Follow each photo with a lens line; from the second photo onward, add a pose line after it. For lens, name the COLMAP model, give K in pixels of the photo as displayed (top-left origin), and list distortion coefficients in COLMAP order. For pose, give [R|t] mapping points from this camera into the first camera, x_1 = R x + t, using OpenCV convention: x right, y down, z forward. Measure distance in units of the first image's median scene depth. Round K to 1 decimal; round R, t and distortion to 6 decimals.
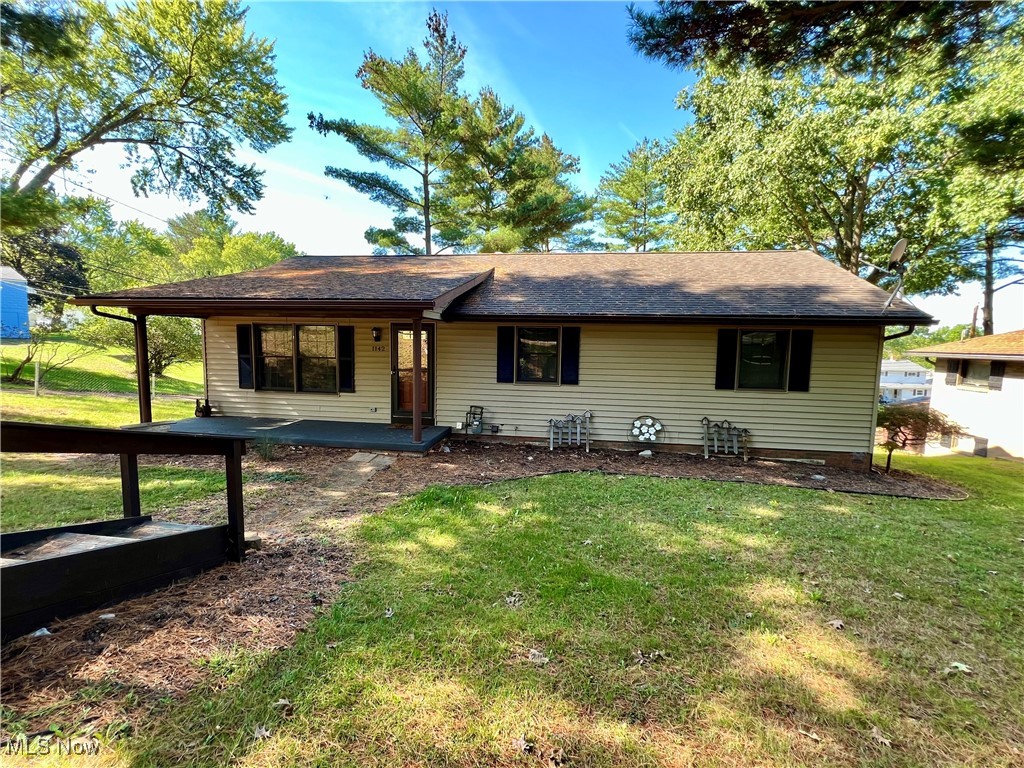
lens RADIAL K [[456.0, 0, 513.1], [0, 456.0, 382.8], [0, 0, 1]] dist [-0.003329, -0.000132]
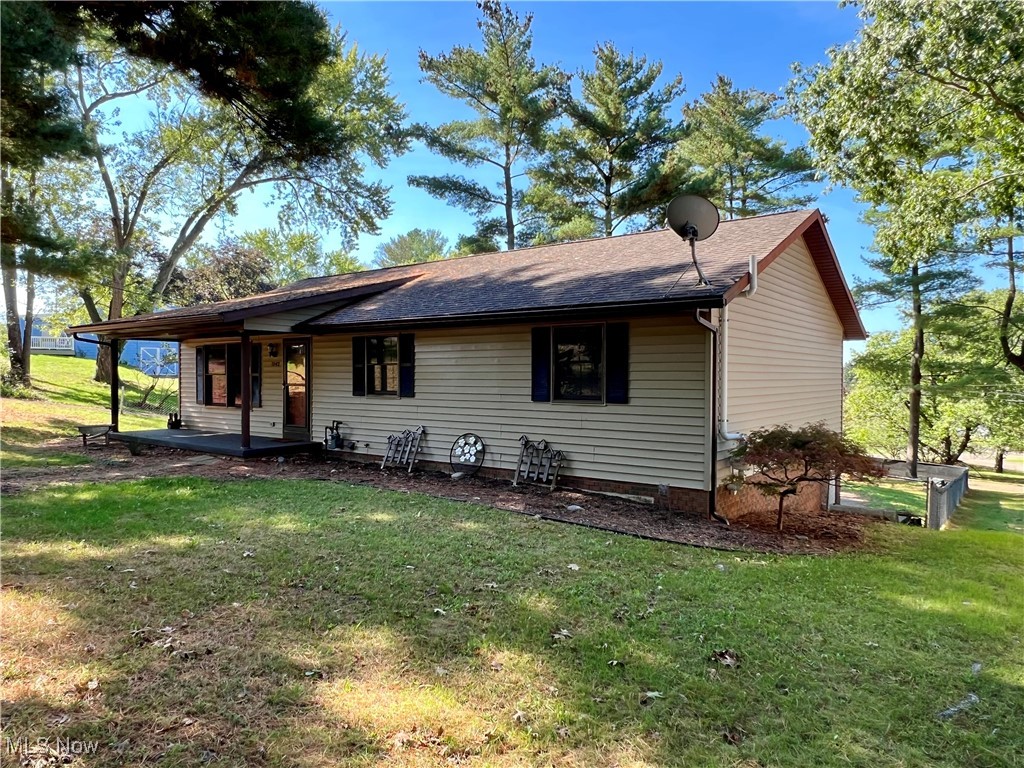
lens RADIAL K [[674.7, 0, 513.1], [0, 674.7, 381.9], [0, 0, 1]] dist [-0.003597, -0.002990]
pose [[0.876277, -0.011095, -0.481680, 0.924224], [-0.032152, 0.996160, -0.081436, 0.073087], [0.480733, 0.086847, 0.872555, -0.066918]]
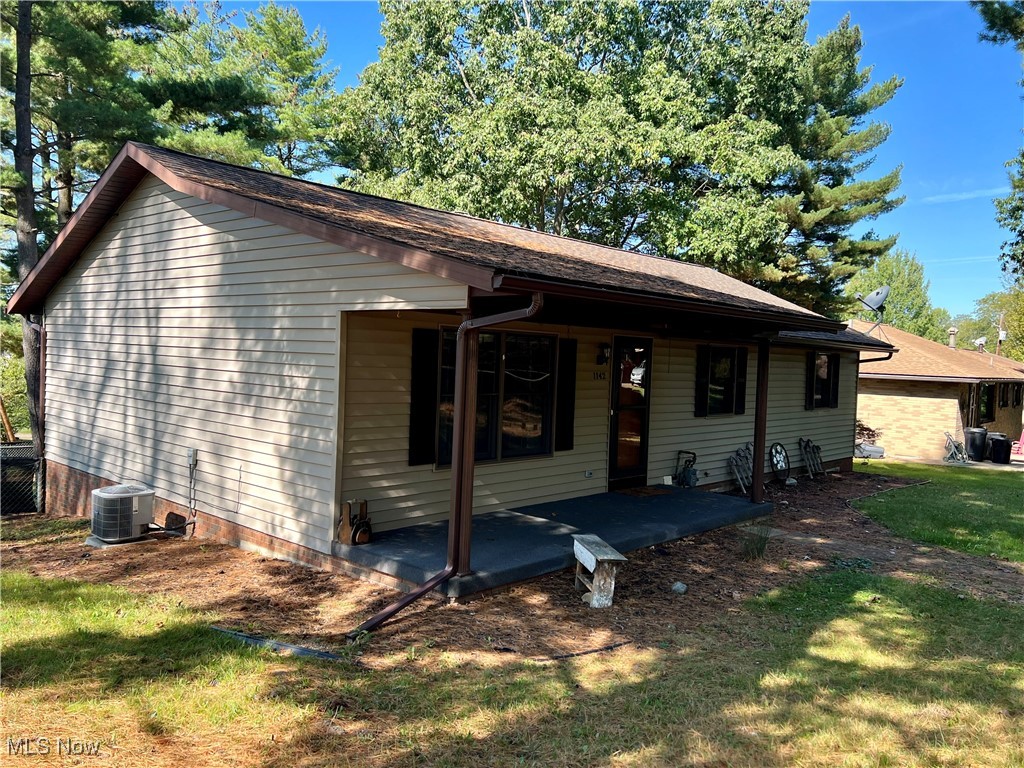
lens RADIAL K [[801.9, 0, 512.7], [0, 801.9, 384.6], [0, 0, 1]] dist [0.004579, 0.001182]
pose [[0.568094, -0.024779, 0.822590, -1.302275], [0.055921, 0.998399, -0.008545, -0.060516], [-0.821061, 0.050854, 0.568570, 0.474095]]
